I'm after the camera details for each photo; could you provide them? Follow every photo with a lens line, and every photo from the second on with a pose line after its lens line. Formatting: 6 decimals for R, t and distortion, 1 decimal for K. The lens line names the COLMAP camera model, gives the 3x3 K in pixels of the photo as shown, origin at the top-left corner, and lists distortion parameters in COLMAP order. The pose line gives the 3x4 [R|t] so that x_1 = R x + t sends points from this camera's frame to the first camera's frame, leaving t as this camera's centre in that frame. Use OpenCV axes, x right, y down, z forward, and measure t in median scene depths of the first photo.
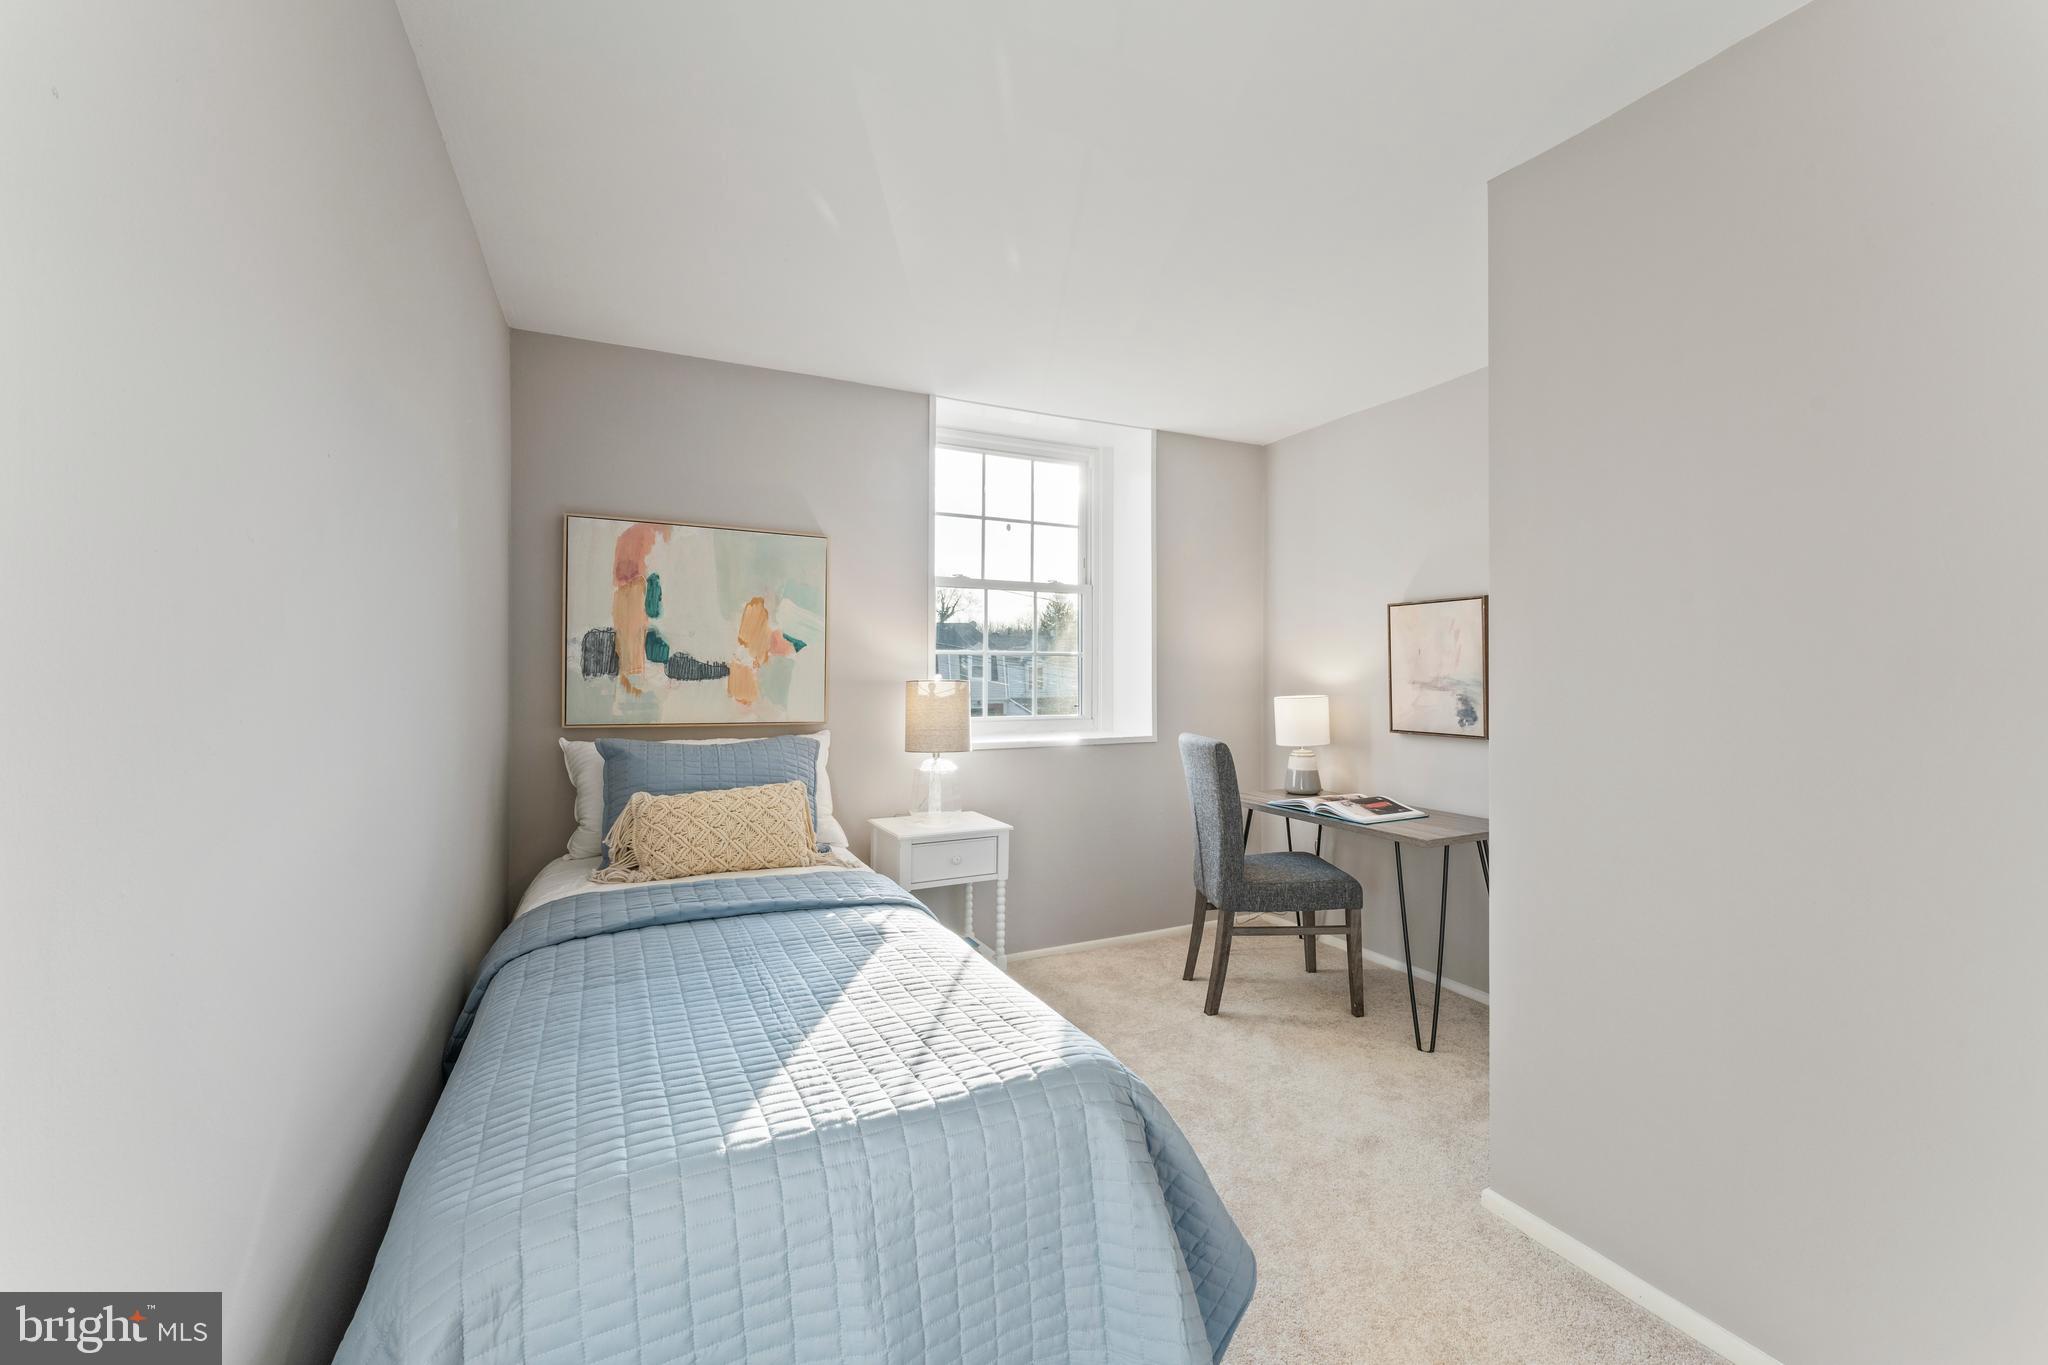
lens RADIAL K [[823.2, 0, 1026.2], [0, 823.2, 671.9], [0, 0, 1]] dist [-0.002419, 0.000100]
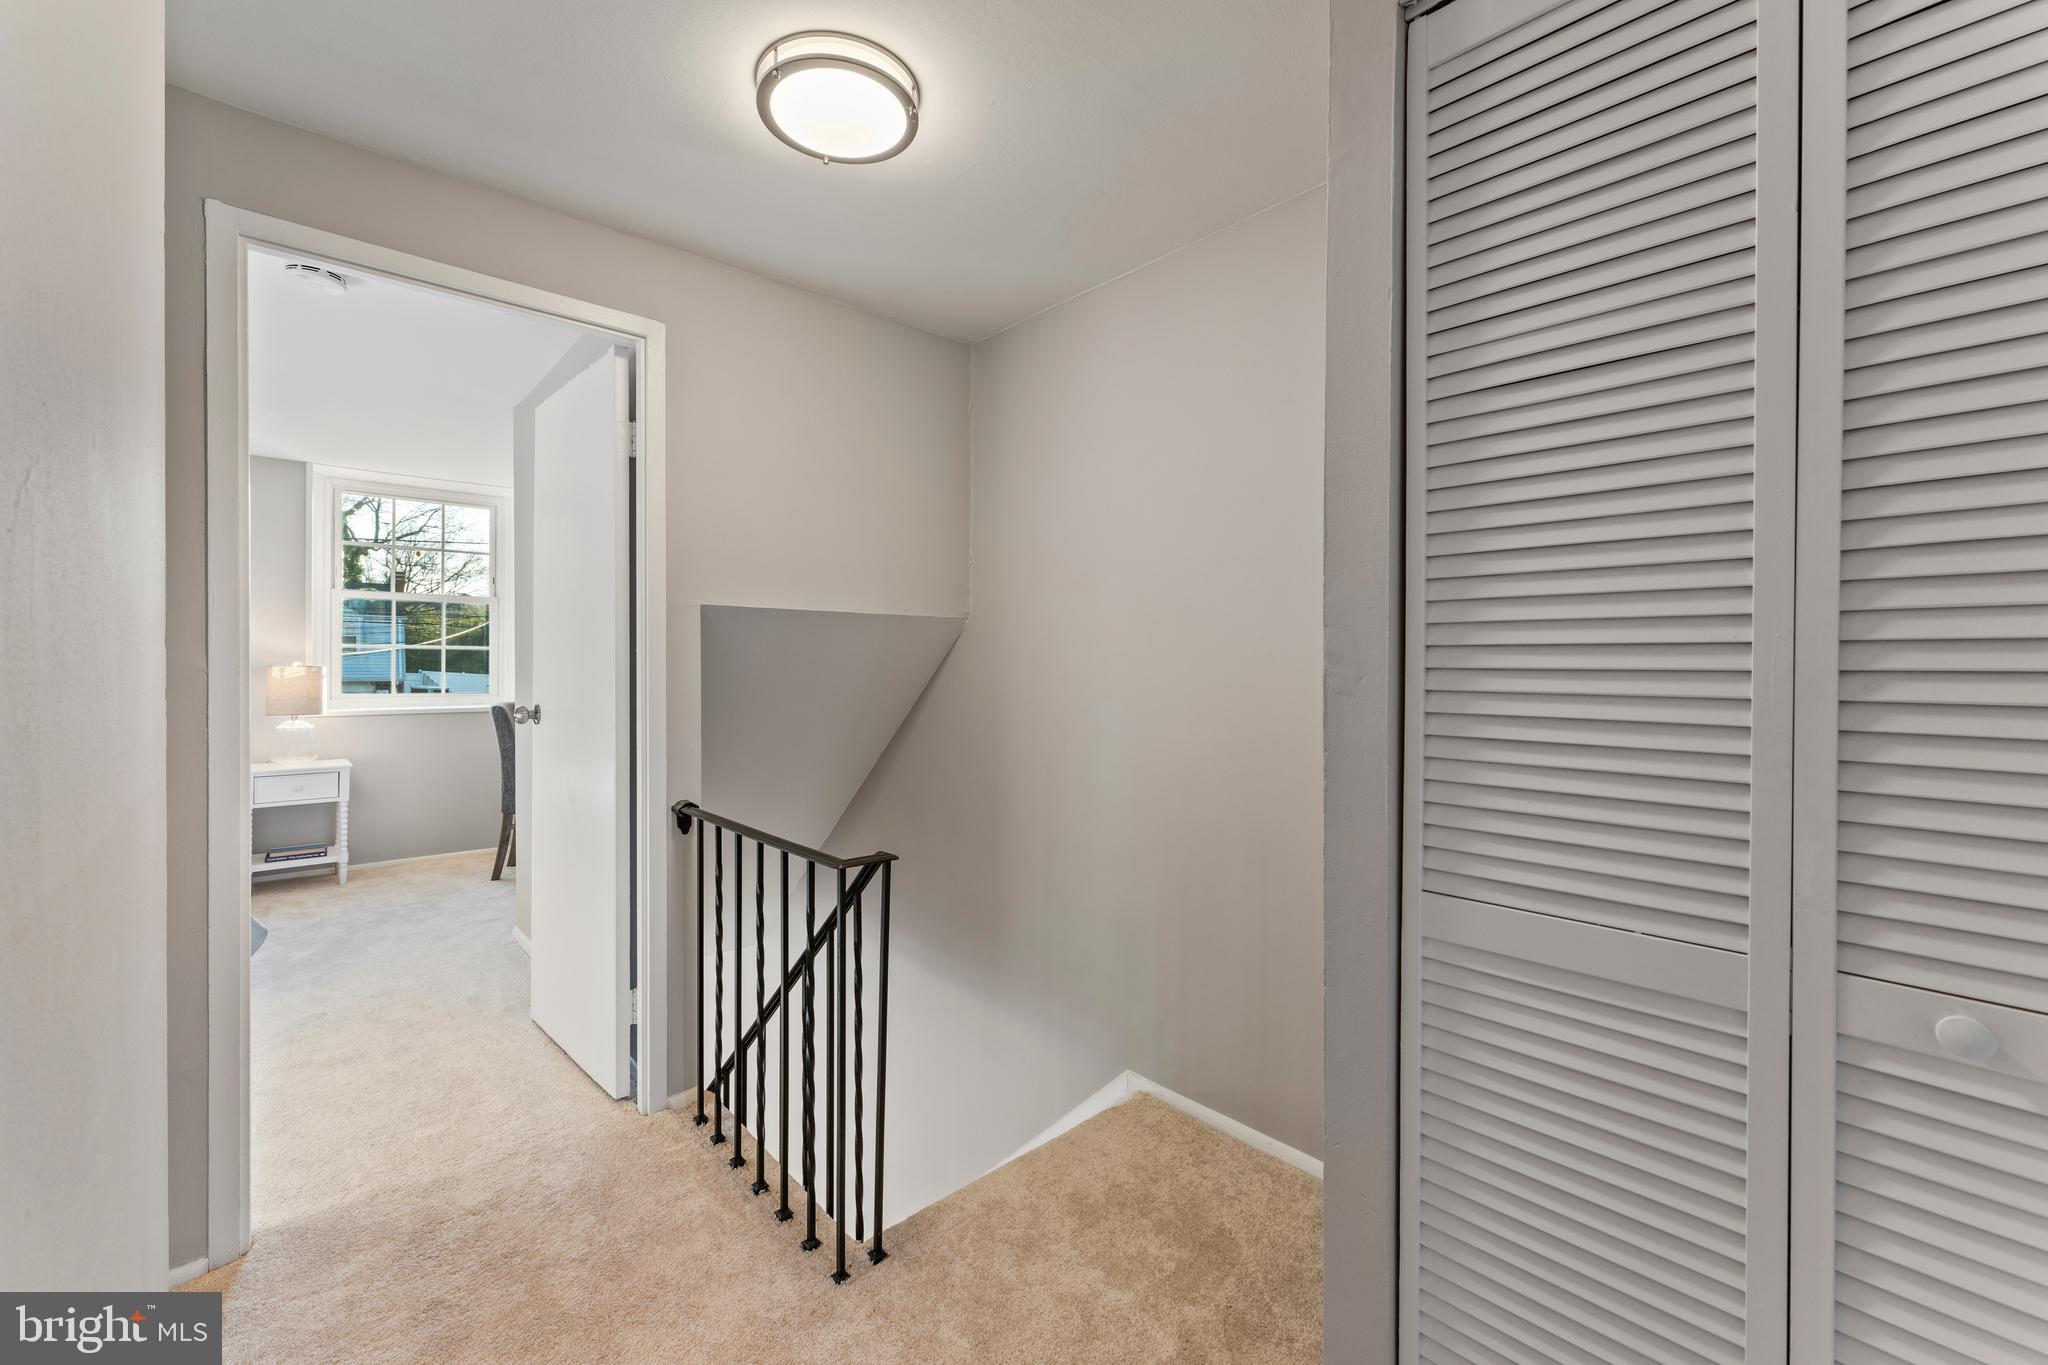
lens RADIAL K [[823.2, 0, 1020.2], [0, 823.2, 671.1], [0, 0, 1]] dist [-0.002419, 0.000100]
pose [[0.960979, -0.002424, 0.276611, 0.709727], [0.001584, 0.999993, 0.003257, 0.017169], [-0.276617, -0.002692, 0.960977, -0.726785]]
